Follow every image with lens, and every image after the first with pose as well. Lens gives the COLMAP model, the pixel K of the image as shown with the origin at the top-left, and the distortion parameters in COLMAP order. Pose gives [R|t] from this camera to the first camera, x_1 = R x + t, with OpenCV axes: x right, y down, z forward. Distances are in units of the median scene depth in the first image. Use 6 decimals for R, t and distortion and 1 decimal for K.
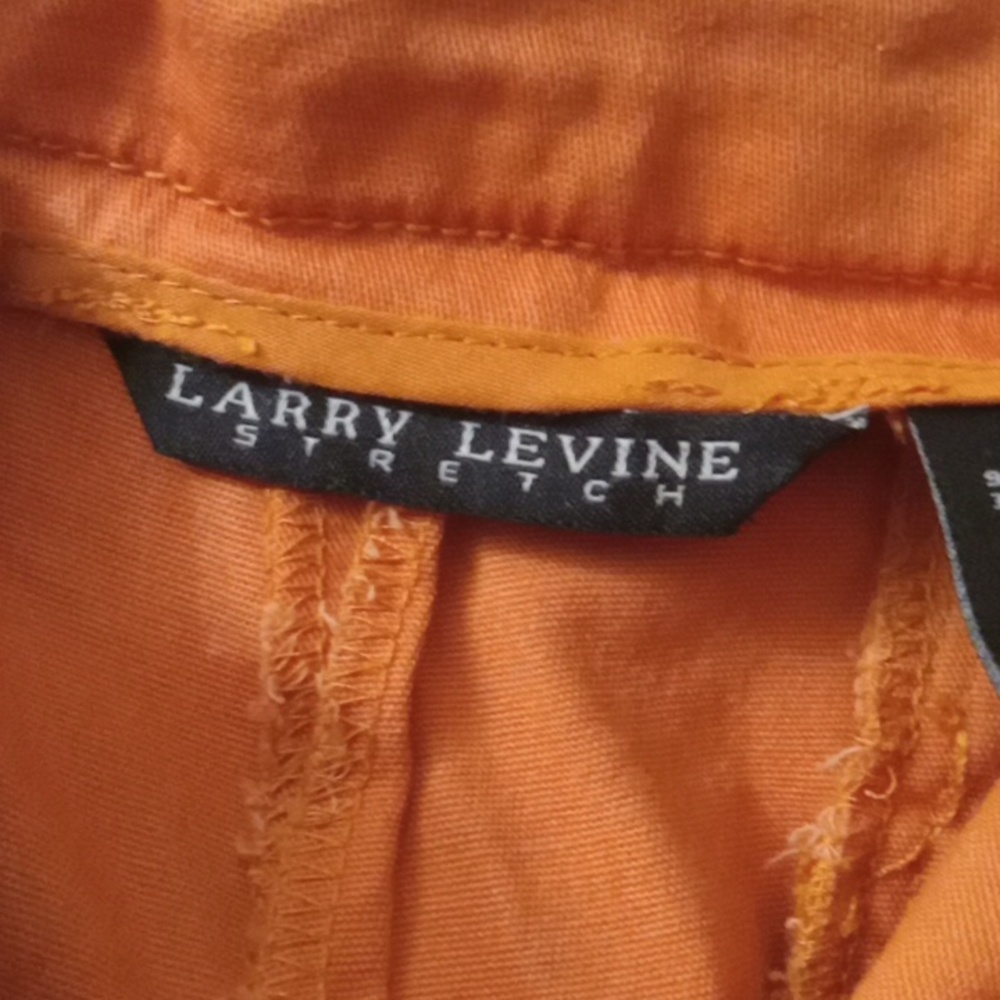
lens RADIAL K [[1639.2, 0, 498.6], [0, 1639.2, 483.2], [0, 0, 1]] dist [0.087341, -0.119905]
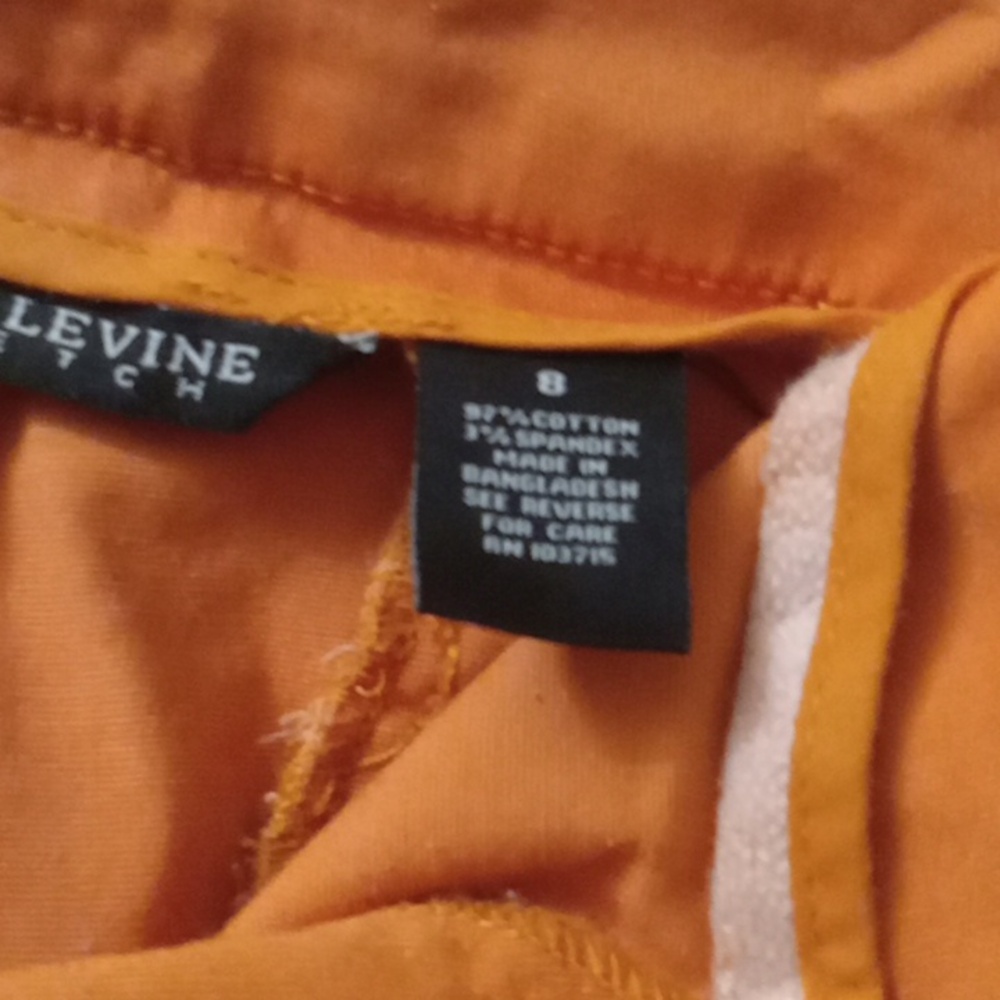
lens RADIAL K [[1639.2, 0, 498.6], [0, 1639.2, 483.2], [0, 0, 1]] dist [0.087341, -0.119905]
pose [[0.990707, 0.135753, 0.008358, 0.294816], [-0.135882, 0.990570, 0.017524, 0.021608], [-0.005900, -0.018497, 0.999812, -0.086985]]
